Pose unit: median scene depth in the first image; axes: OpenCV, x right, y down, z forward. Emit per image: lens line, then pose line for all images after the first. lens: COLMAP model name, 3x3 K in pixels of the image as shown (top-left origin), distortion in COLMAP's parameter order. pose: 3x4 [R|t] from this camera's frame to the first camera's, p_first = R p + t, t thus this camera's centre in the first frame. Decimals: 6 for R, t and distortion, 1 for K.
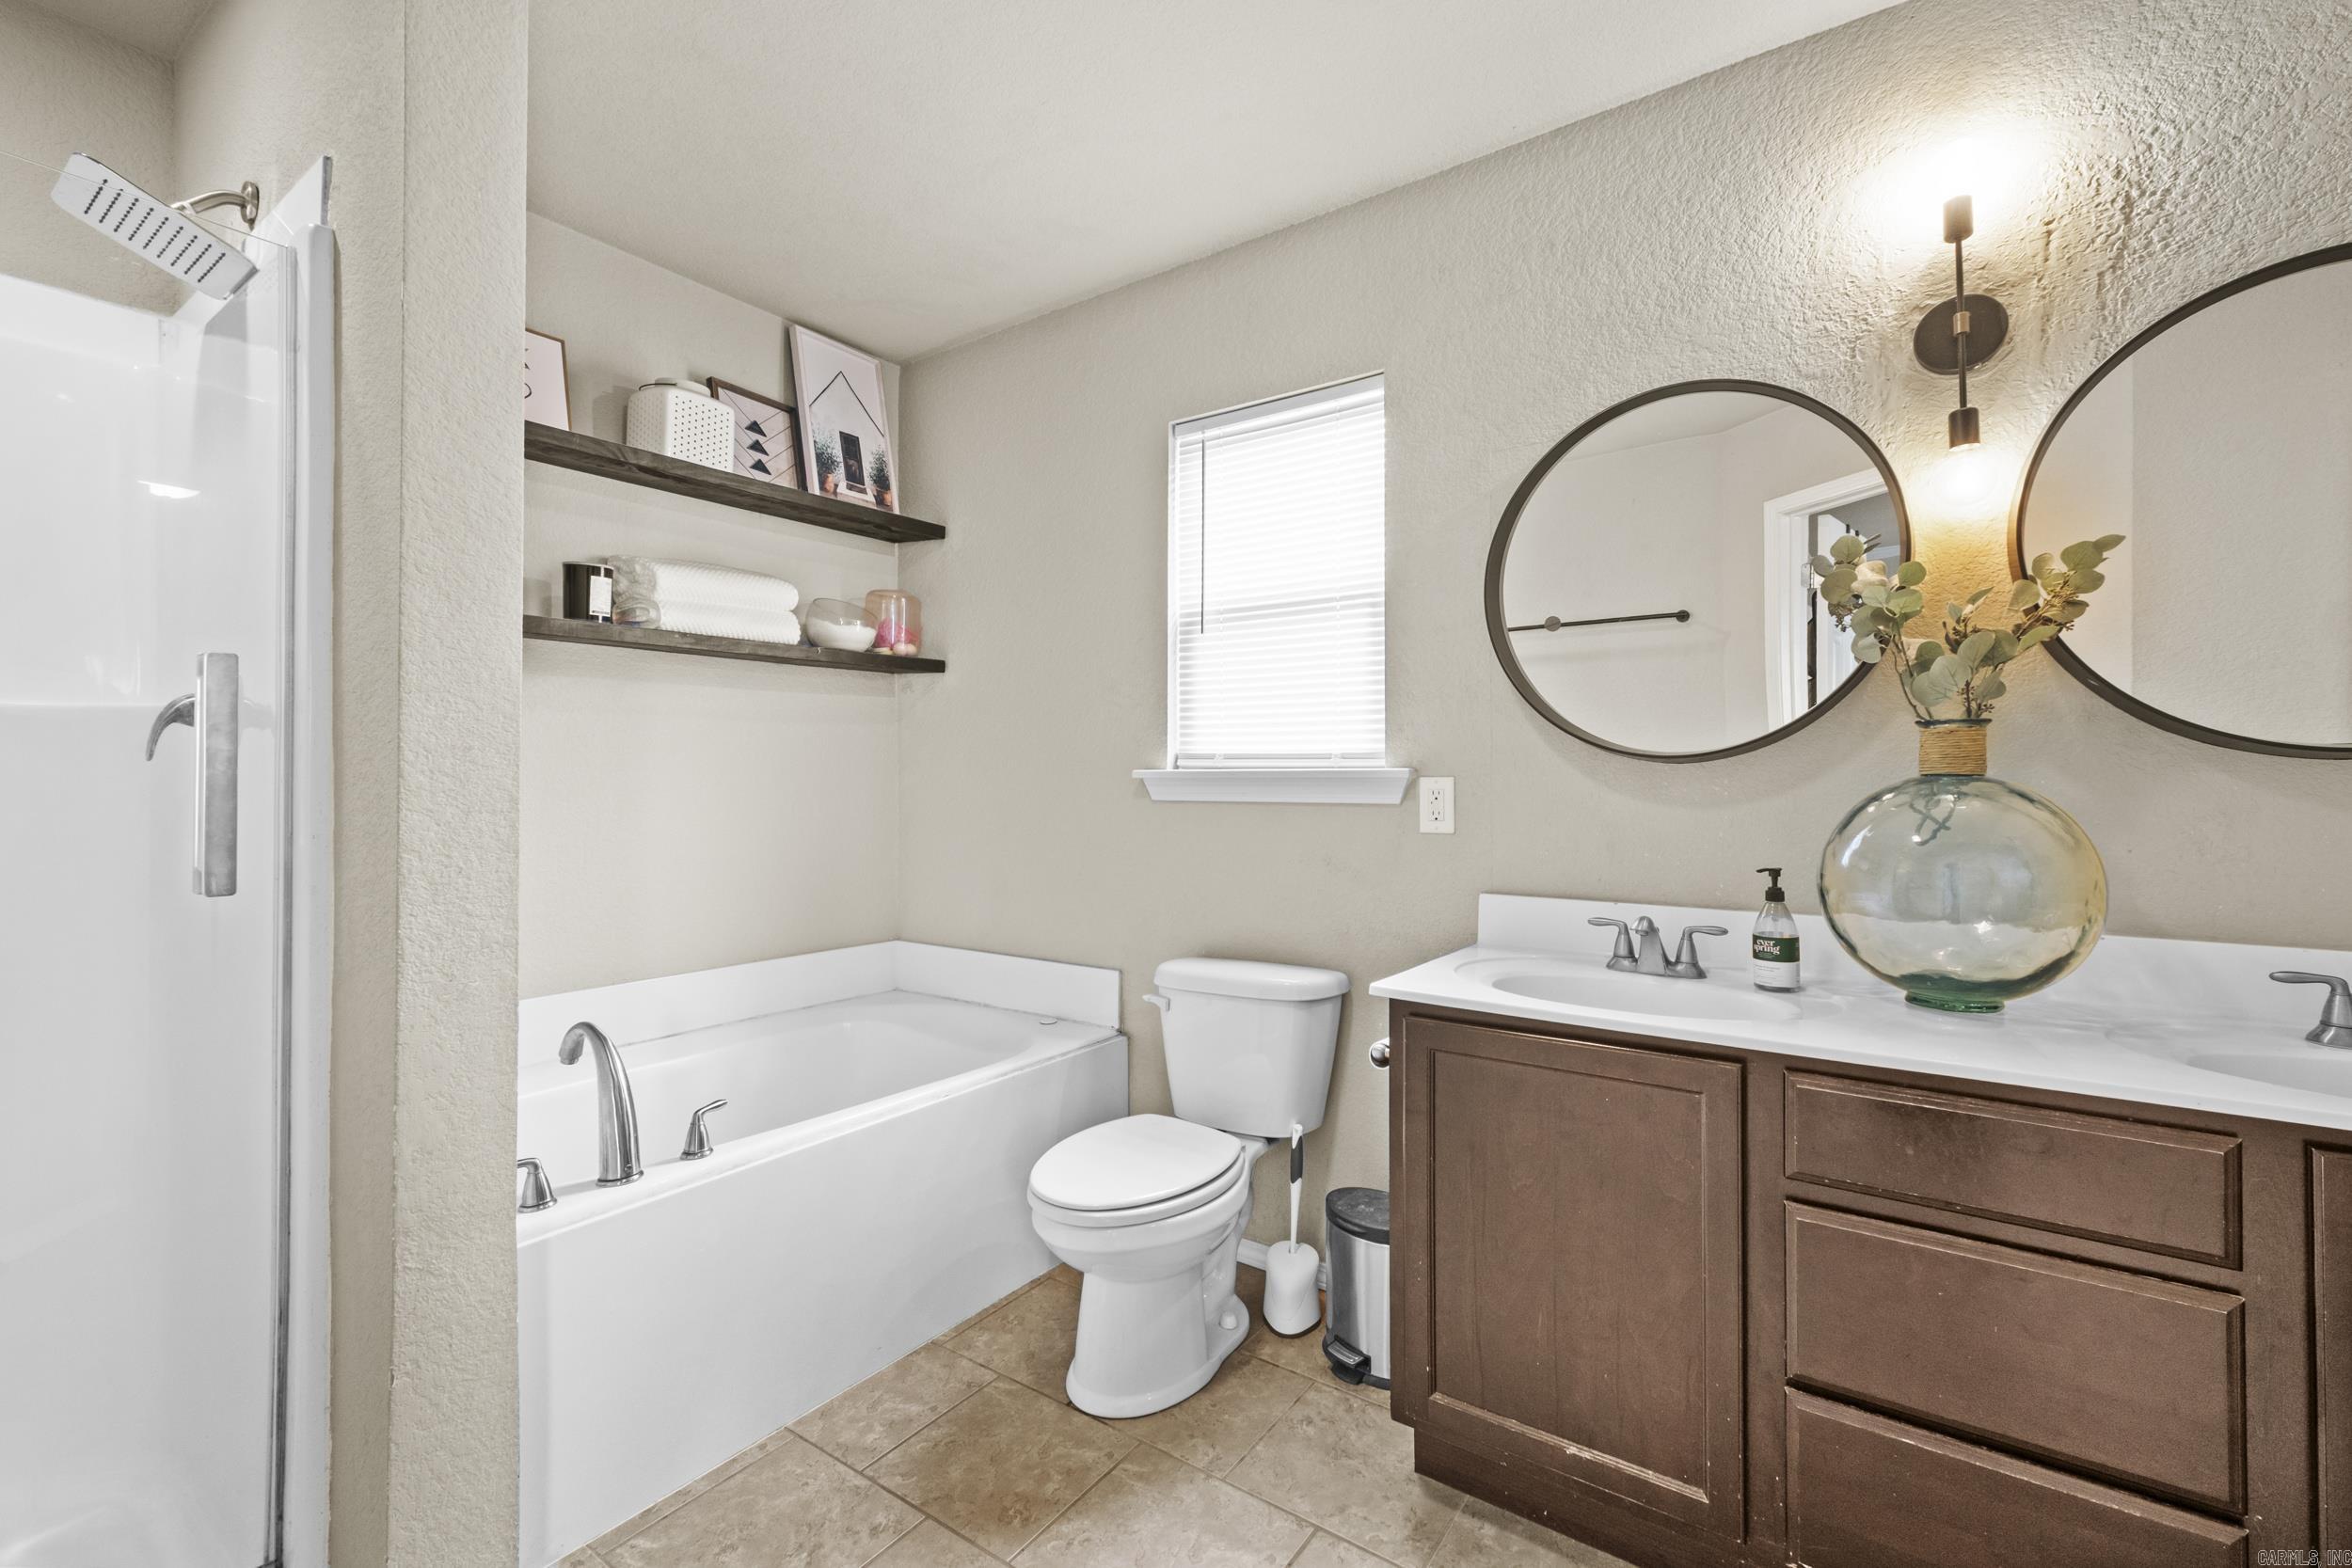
lens RADIAL K [[1007.5, 0, 1161.4], [0, 1007.5, 776.6], [0, 0, 1]] dist [0.002287, 0.000197]
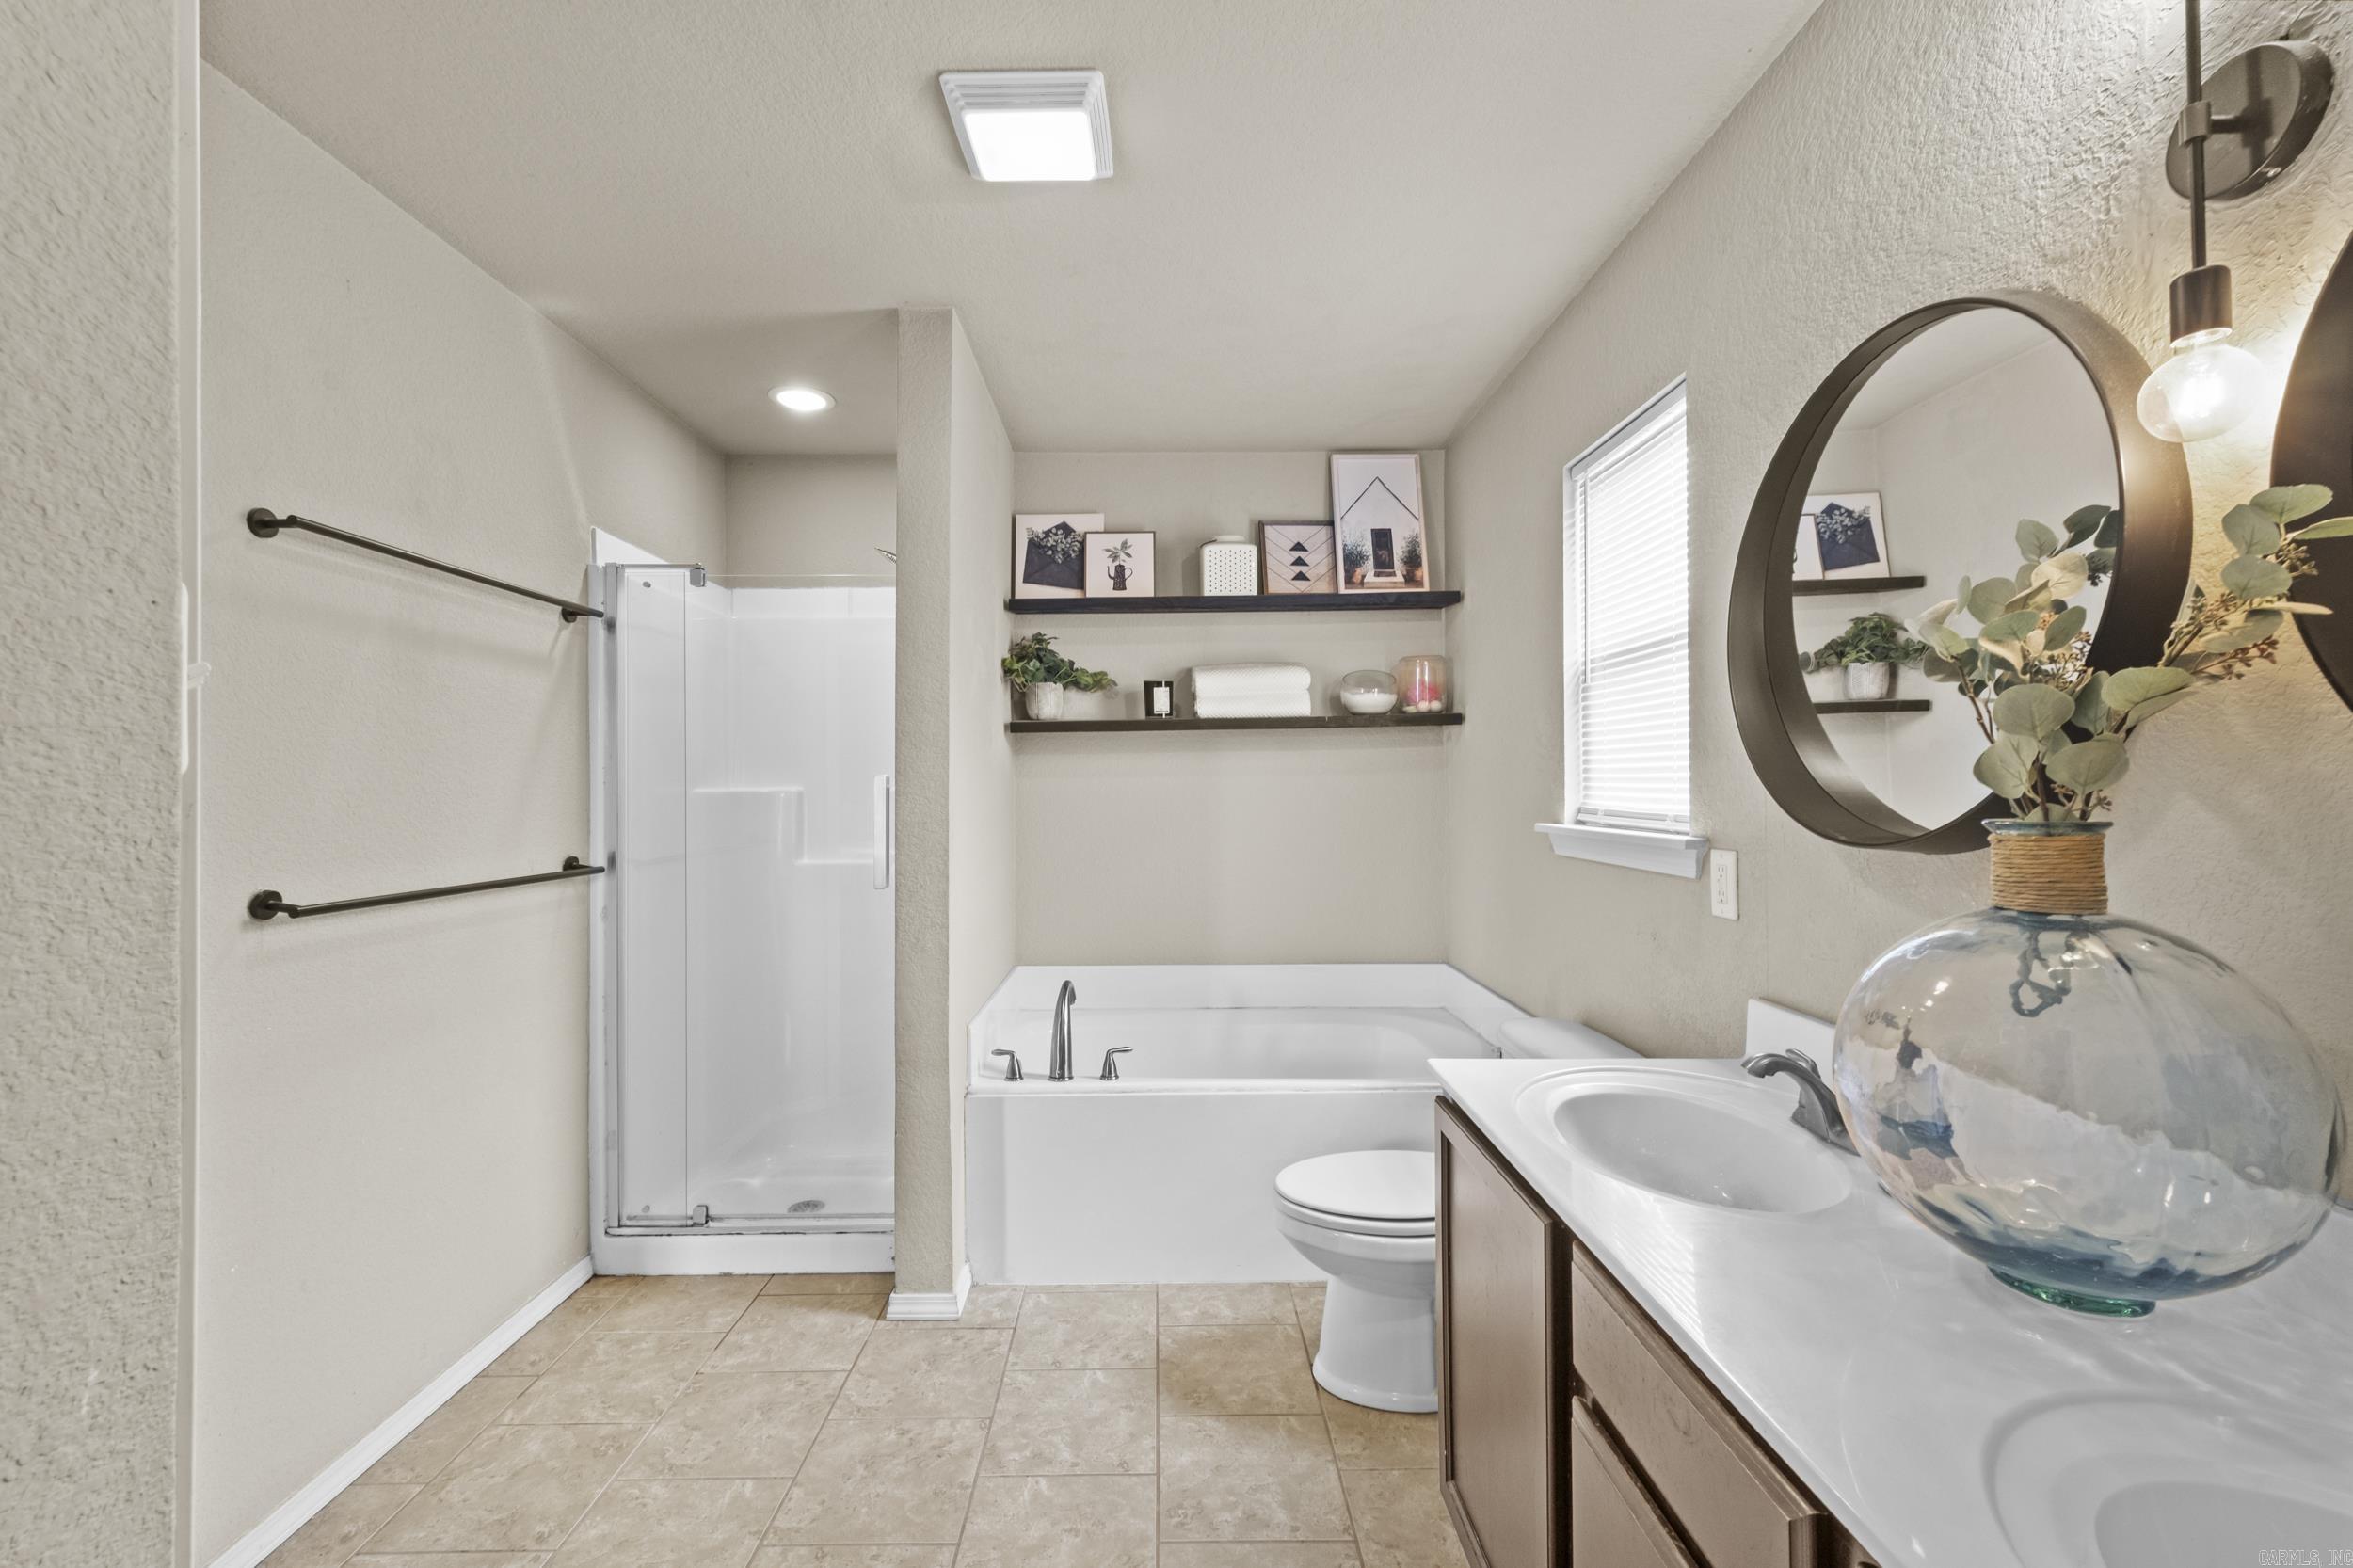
lens RADIAL K [[1008.0, 0, 1161.9], [0, 1008.0, 776.5], [0, 0, 1]] dist [0.002287, 0.000197]
pose [[0.583303, -0.011136, -0.812178, 0.599672], [0.008856, 0.999934, -0.007349, -0.051619], [0.812206, -0.002906, 0.583363, 0.122294]]
